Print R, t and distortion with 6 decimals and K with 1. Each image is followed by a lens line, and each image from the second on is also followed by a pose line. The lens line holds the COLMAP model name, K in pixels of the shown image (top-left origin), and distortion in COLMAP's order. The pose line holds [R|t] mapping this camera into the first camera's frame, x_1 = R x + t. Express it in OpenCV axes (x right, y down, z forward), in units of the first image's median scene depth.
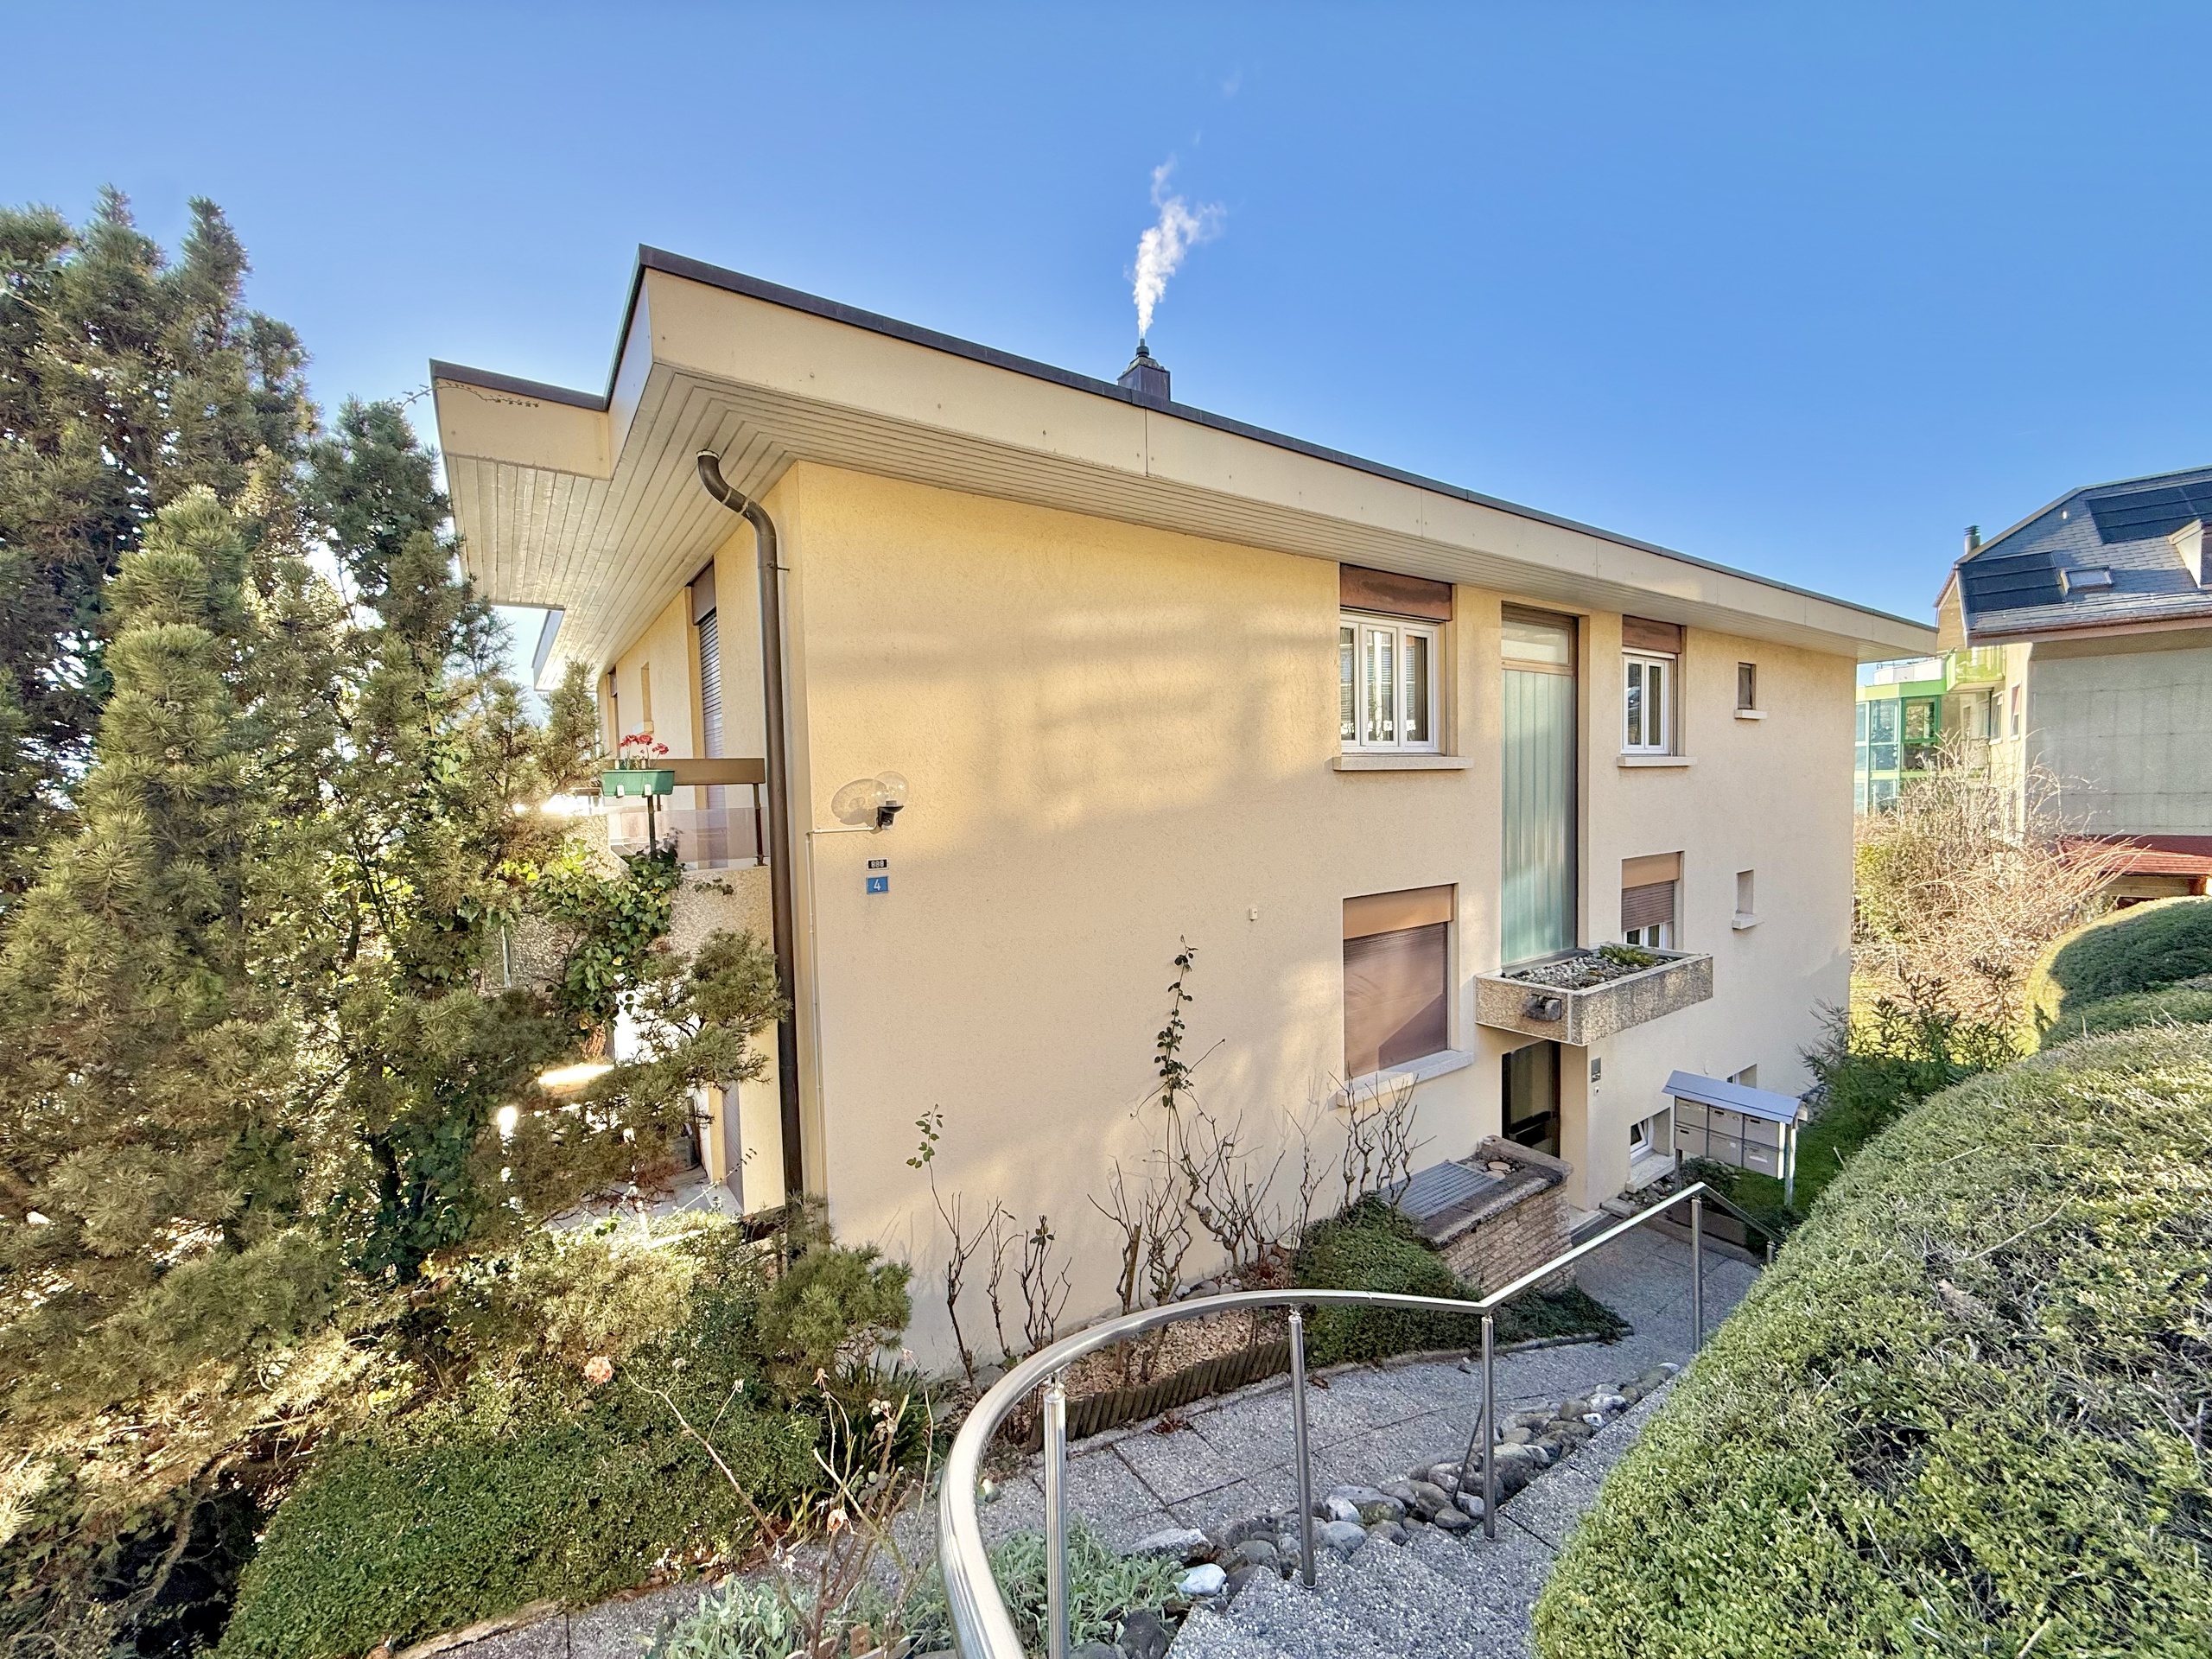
lens RADIAL K [[879.6, 0, 1101.7], [0, 879.6, 826.1], [0, 0, 1]] dist [0.003434, 0.000005]
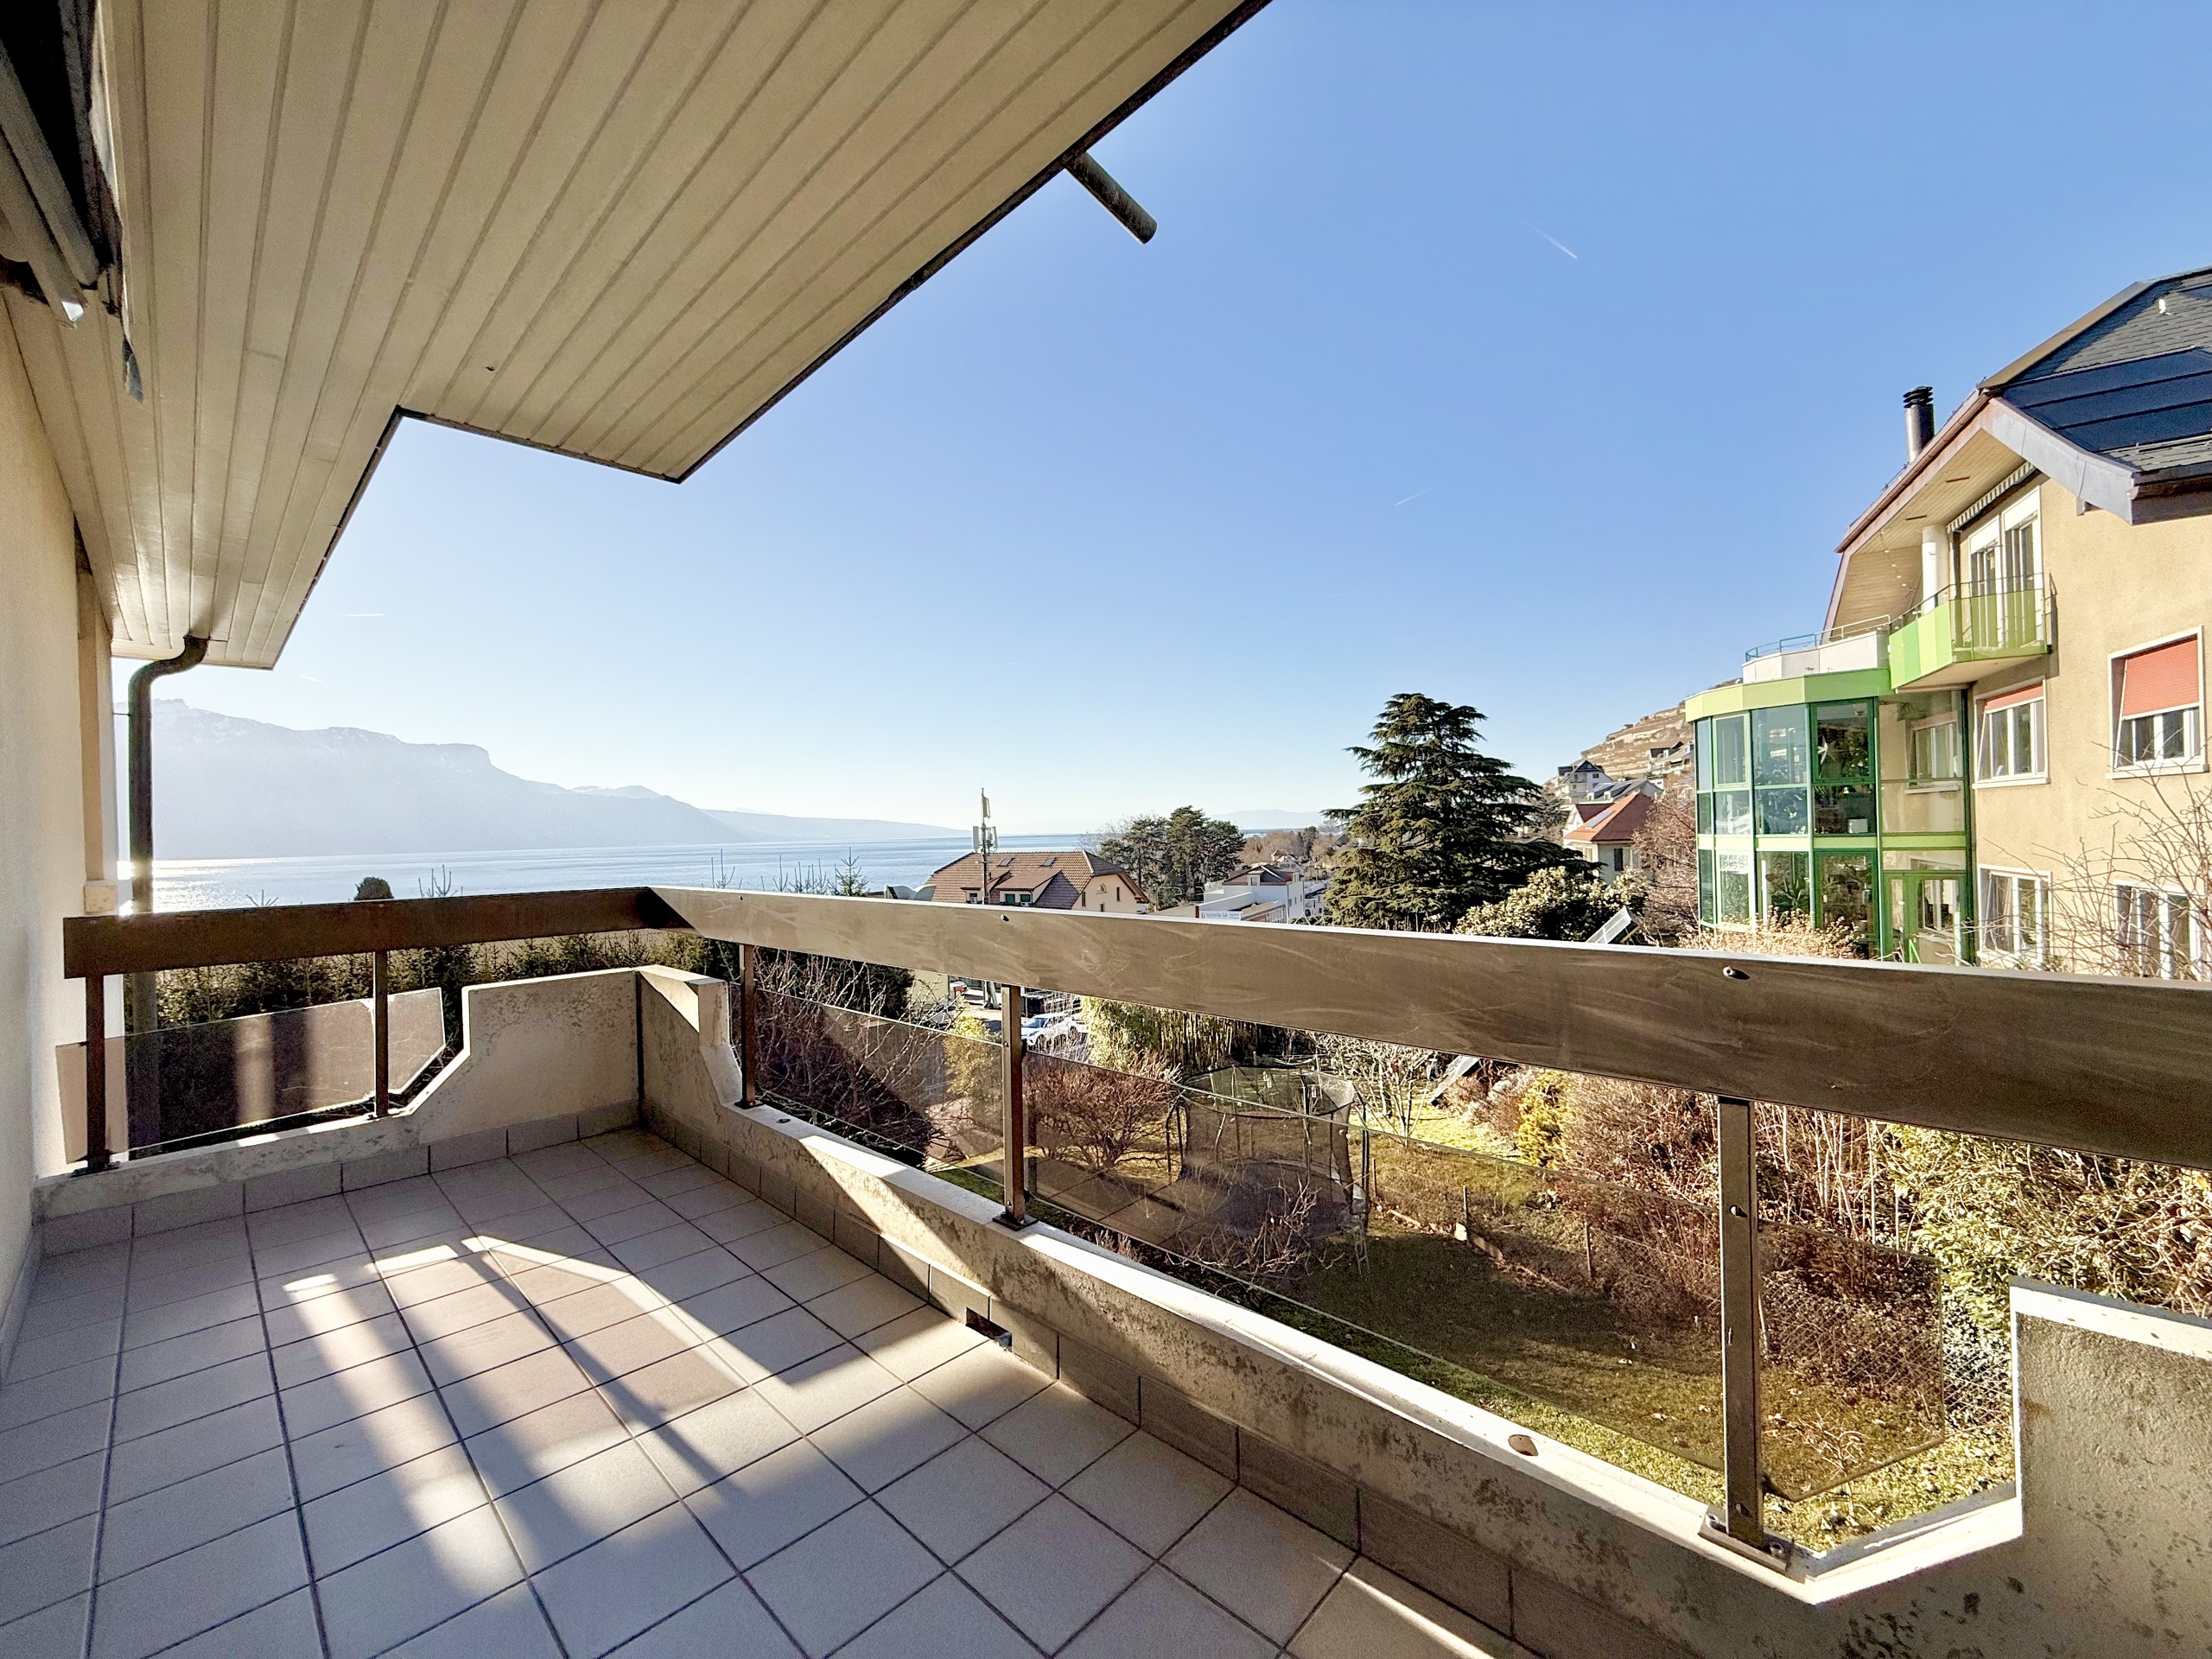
lens RADIAL K [[879.6, 0, 1111.0], [0, 879.6, 828.6], [0, 0, 1]] dist [0.003434, 0.000005]
pose [[0.982656, -0.000133, 0.185440, 0.358862], [0.011295, 0.998186, -0.059137, -0.037330], [-0.185096, 0.060206, 0.980874, 0.526969]]
